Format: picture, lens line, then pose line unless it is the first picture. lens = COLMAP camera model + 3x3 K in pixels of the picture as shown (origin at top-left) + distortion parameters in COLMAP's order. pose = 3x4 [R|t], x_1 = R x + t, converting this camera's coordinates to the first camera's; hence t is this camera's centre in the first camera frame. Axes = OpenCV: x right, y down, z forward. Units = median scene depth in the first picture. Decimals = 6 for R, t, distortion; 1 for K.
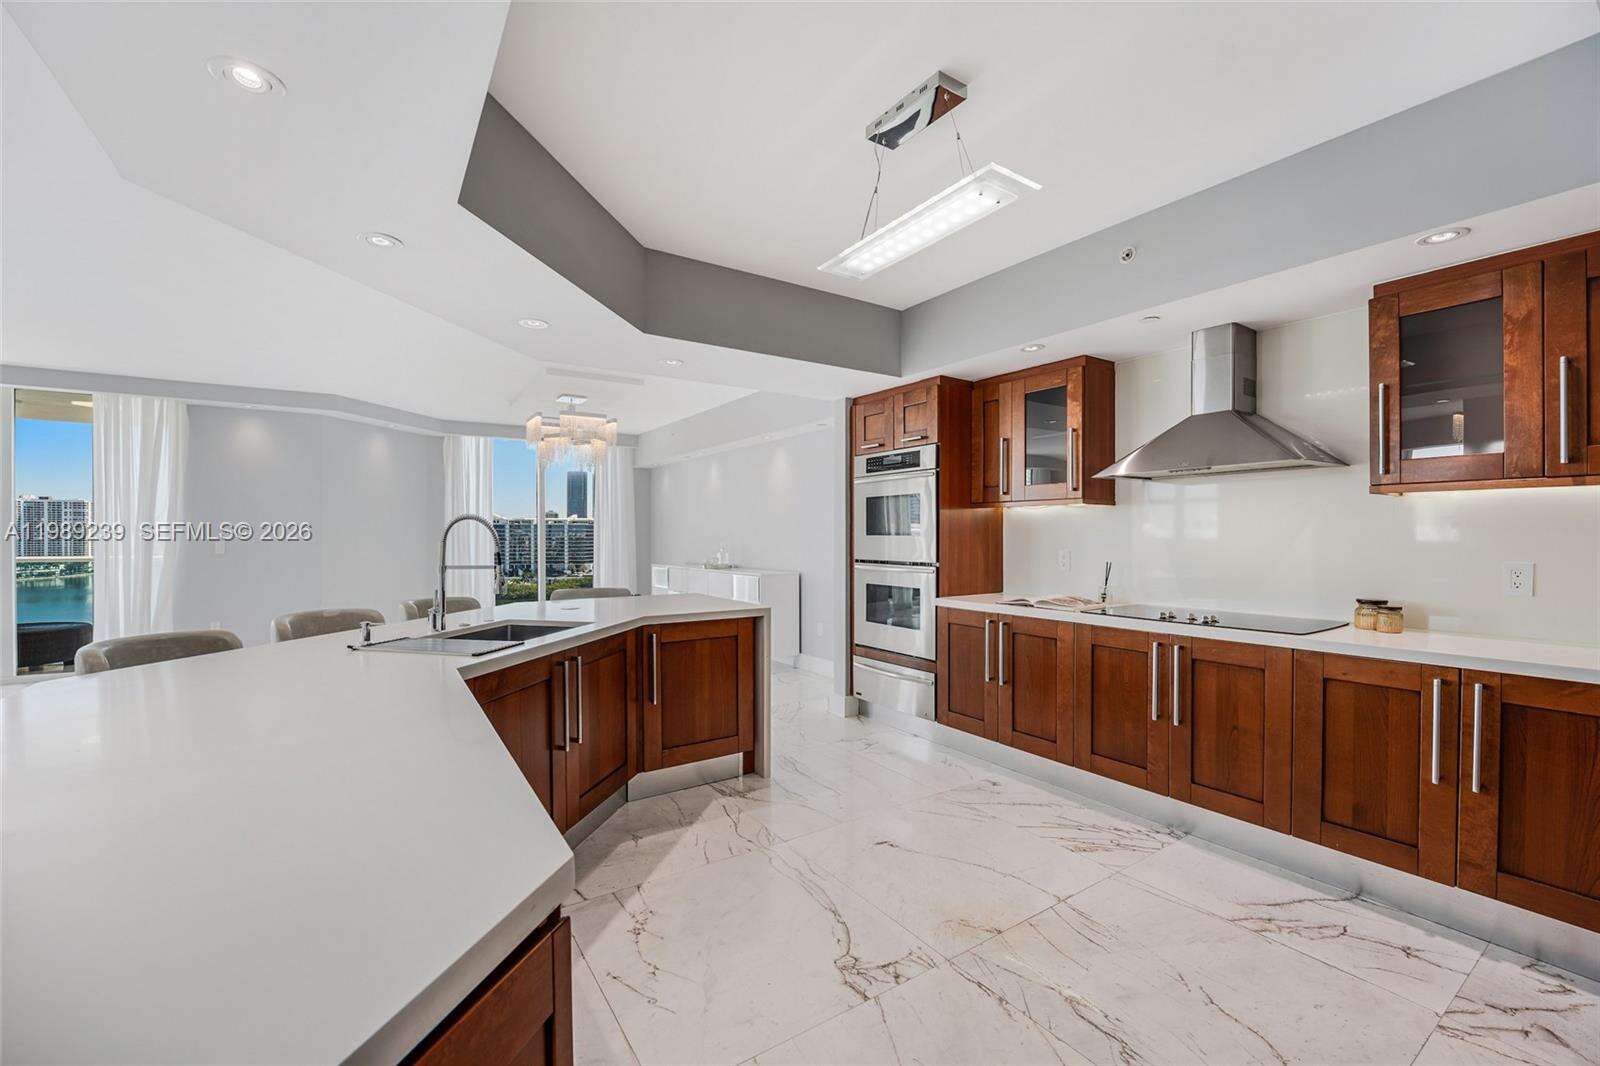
lens RADIAL K [[655.3, 0, 783.9], [0, 655.3, 541.7], [0, 0, 1]] dist [-0.025708, 0.001614]
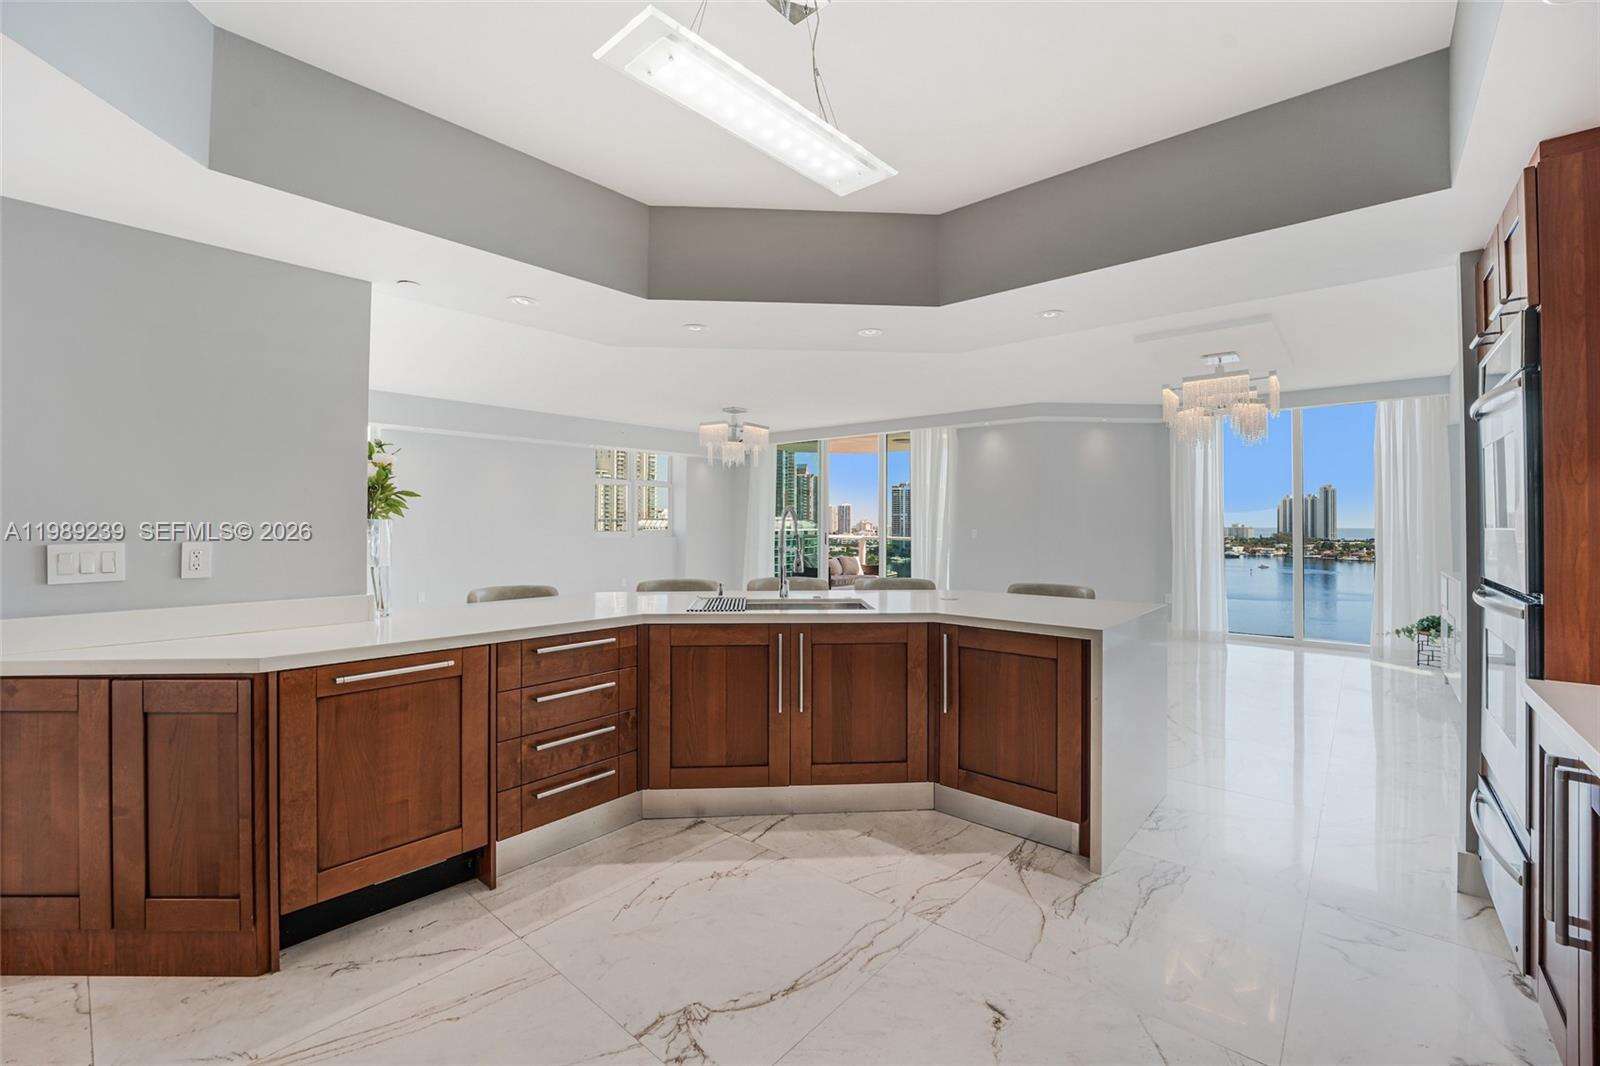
lens RADIAL K [[655.3, 0, 799.5], [0, 655.3, 520.5], [0, 0, 1]] dist [-0.025708, 0.001614]
pose [[0.281598, -0.002468, -0.959529, 0.436215], [-0.014916, 0.999865, -0.006949, -0.004824], [0.959417, 0.016269, 0.281523, 0.393089]]
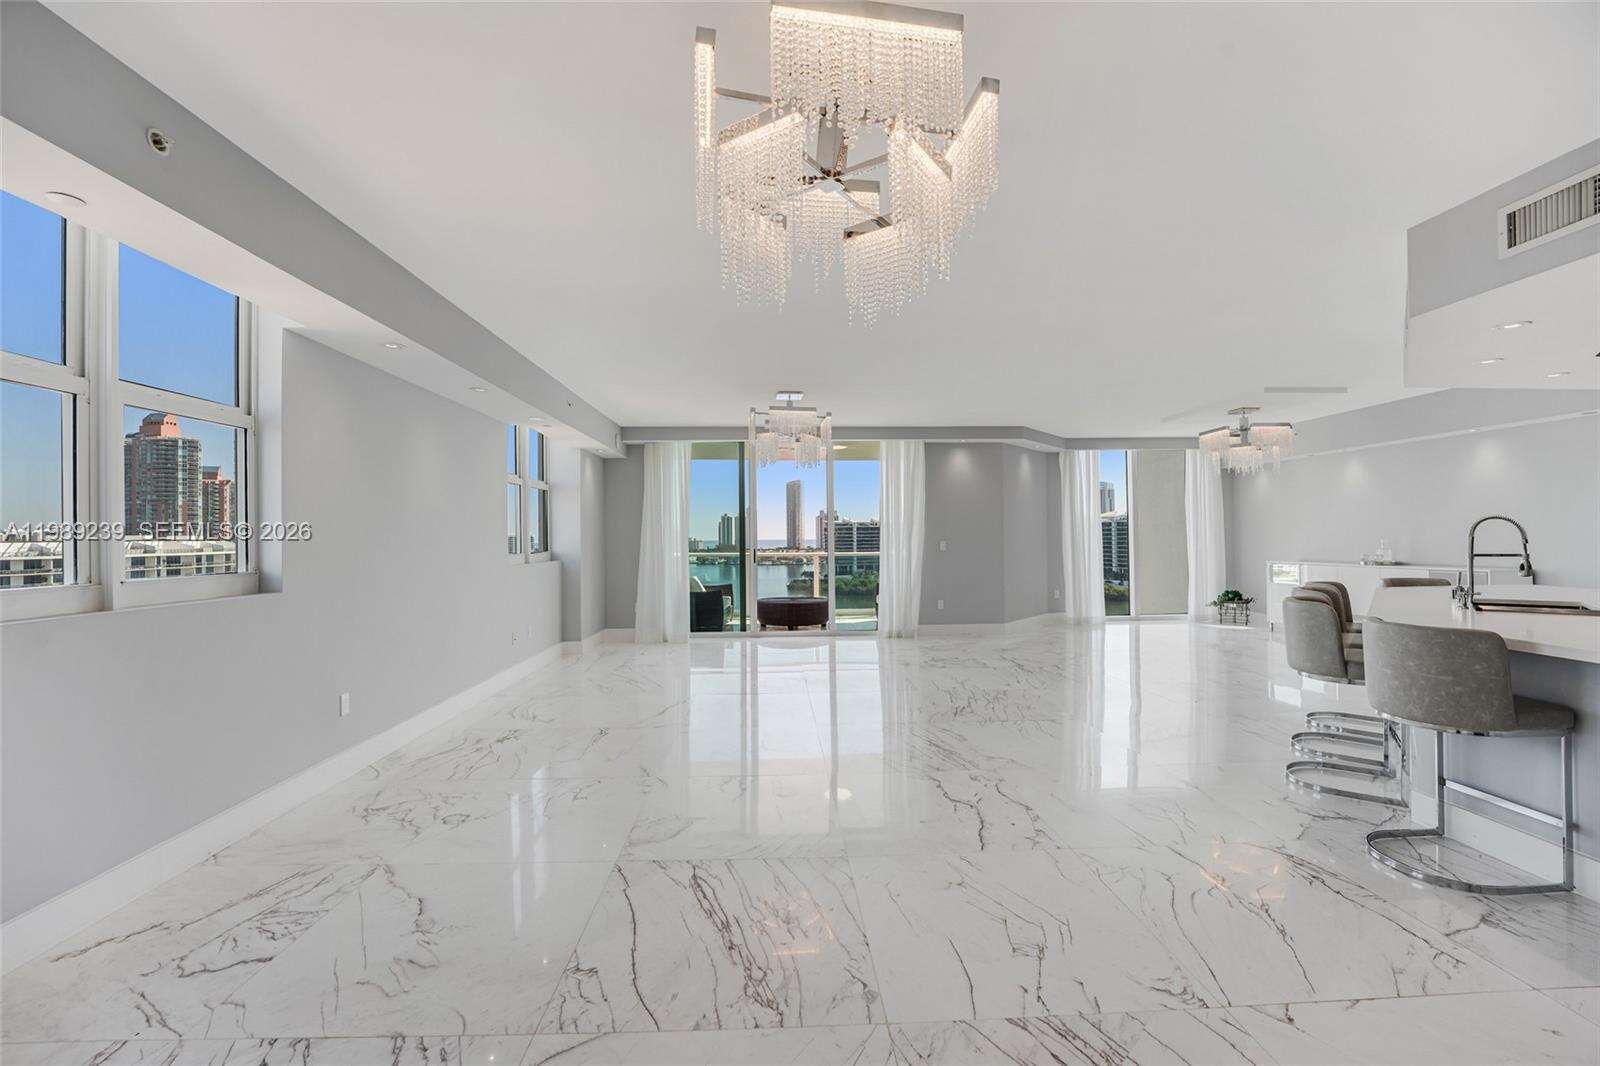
lens RADIAL K [[655.3, 0, 794.4], [0, 655.3, 528.9], [0, 0, 1]] dist [-0.025708, 0.001614]
pose [[0.863851, -0.017471, -0.503444, -0.631641], [0.007197, 0.999724, -0.022343, 0.001879], [0.503696, 0.015677, 0.863739, -0.491632]]
